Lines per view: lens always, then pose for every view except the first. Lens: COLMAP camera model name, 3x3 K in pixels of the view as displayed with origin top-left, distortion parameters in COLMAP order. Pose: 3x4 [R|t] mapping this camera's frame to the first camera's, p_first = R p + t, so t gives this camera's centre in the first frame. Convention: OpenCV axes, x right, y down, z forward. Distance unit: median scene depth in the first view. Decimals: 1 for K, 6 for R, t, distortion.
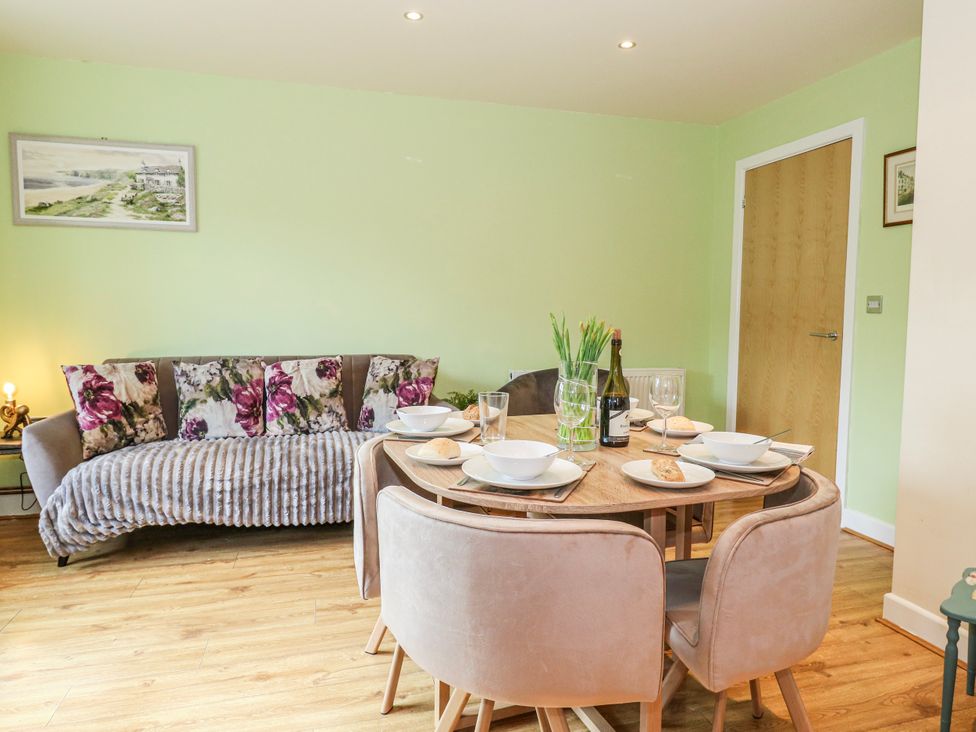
lens RADIAL K [[633.3, 0, 488.1], [0, 633.3, 354.3], [0, 0, 1]] dist [0.005387, -0.007995]
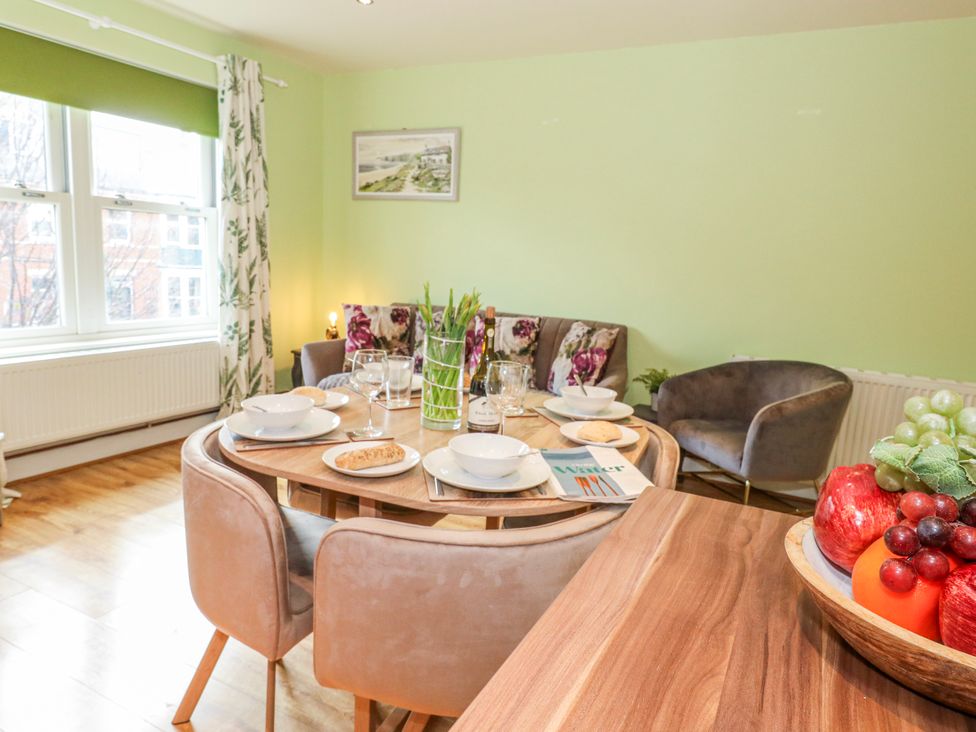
lens RADIAL K [[633.3, 0, 495.7], [0, 633.3, 357.2], [0, 0, 1]] dist [0.005387, -0.007995]
pose [[0.738314, 0.137498, -0.660293, 0.435612], [-0.097763, 0.990477, 0.096940, -0.028334], [0.667334, -0.007020, 0.744726, 0.174467]]
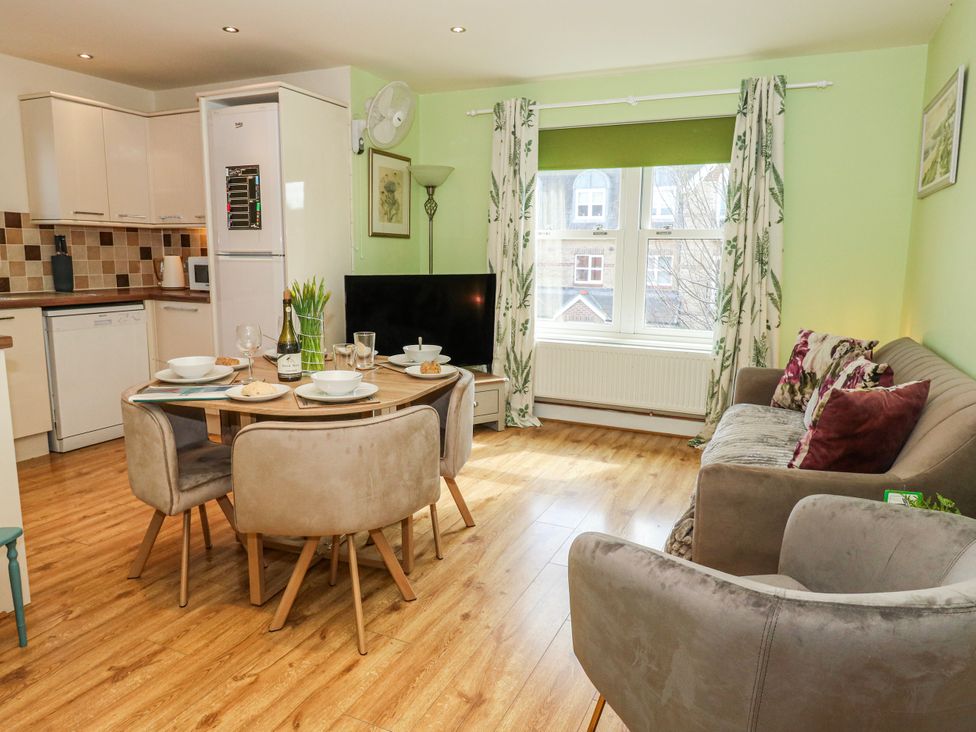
lens RADIAL K [[633.3, 0, 493.1], [0, 633.3, 353.6], [0, 0, 1]] dist [0.005387, -0.007995]
pose [[-0.643052, 0.101460, -0.759072, 0.493997], [-0.075251, 0.978017, 0.194474, -0.103999], [0.762117, 0.182178, -0.621281, 1.140179]]
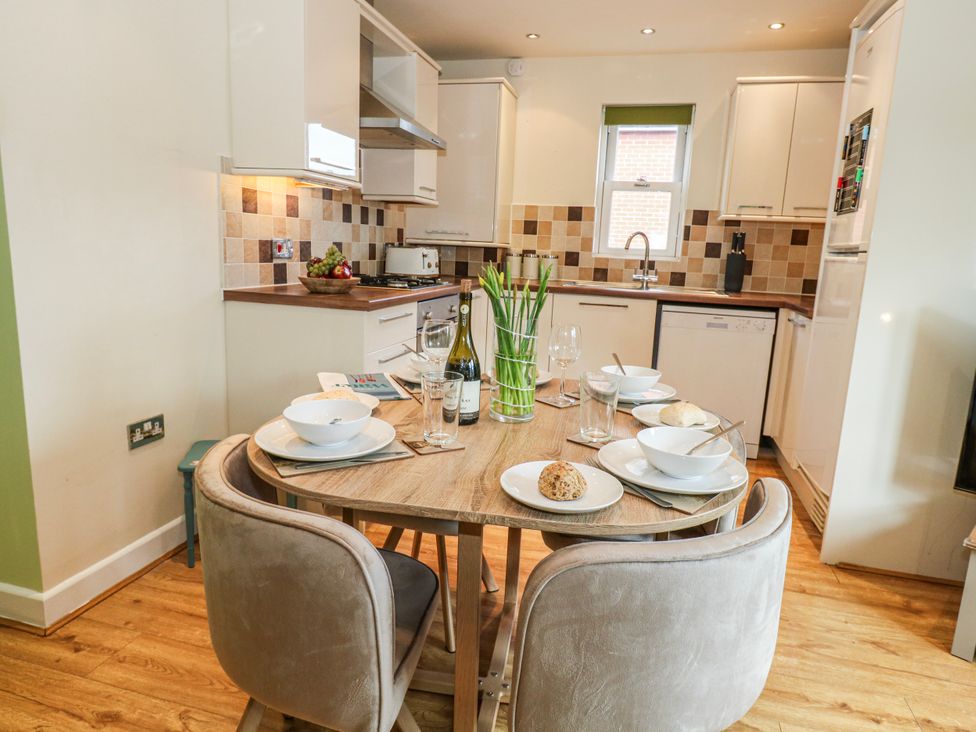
lens RADIAL K [[606.3, 0, 498.3], [0, 606.3, 351.7], [0, 0, 1]] dist [0.001947, -0.003816]
pose [[-0.870320, -0.134203, 0.473849, -0.115844], [-0.017714, 0.970063, 0.242206, -0.074757], [-0.492168, 0.202403, -0.846642, 0.895525]]
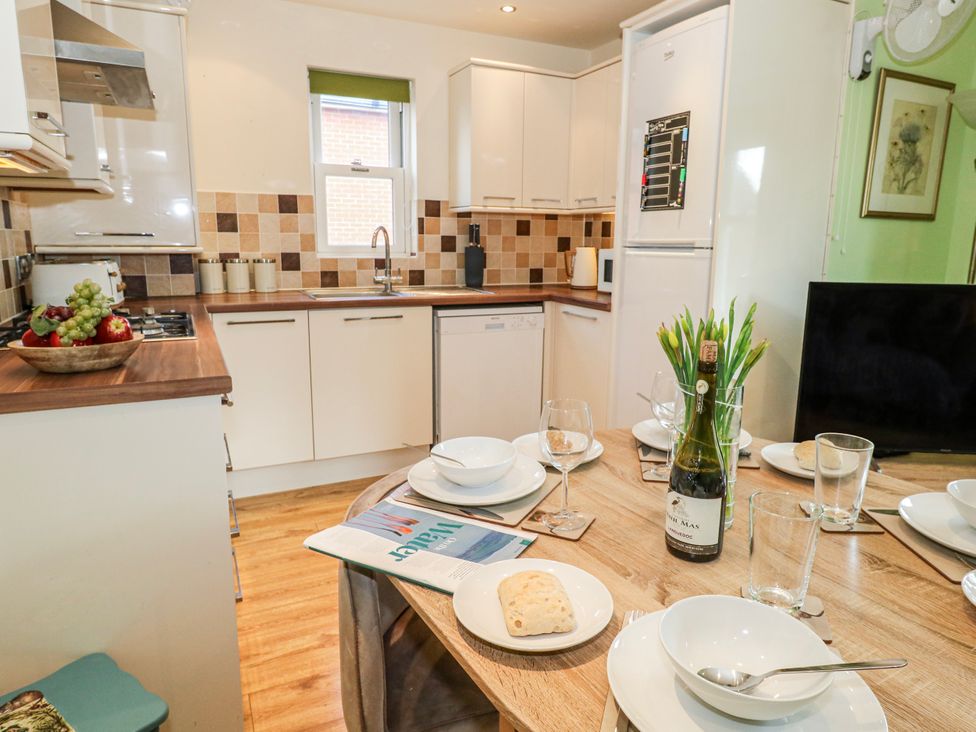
lens RADIAL K [[633.3, 0, 506.1], [0, 633.3, 353.0], [0, 0, 1]] dist [0.005387, -0.007995]
pose [[-0.980231, 0.014528, -0.197322, 0.236591], [-0.035308, 0.968447, 0.246704, -0.082617], [0.194681, 0.248794, -0.948789, 0.797433]]
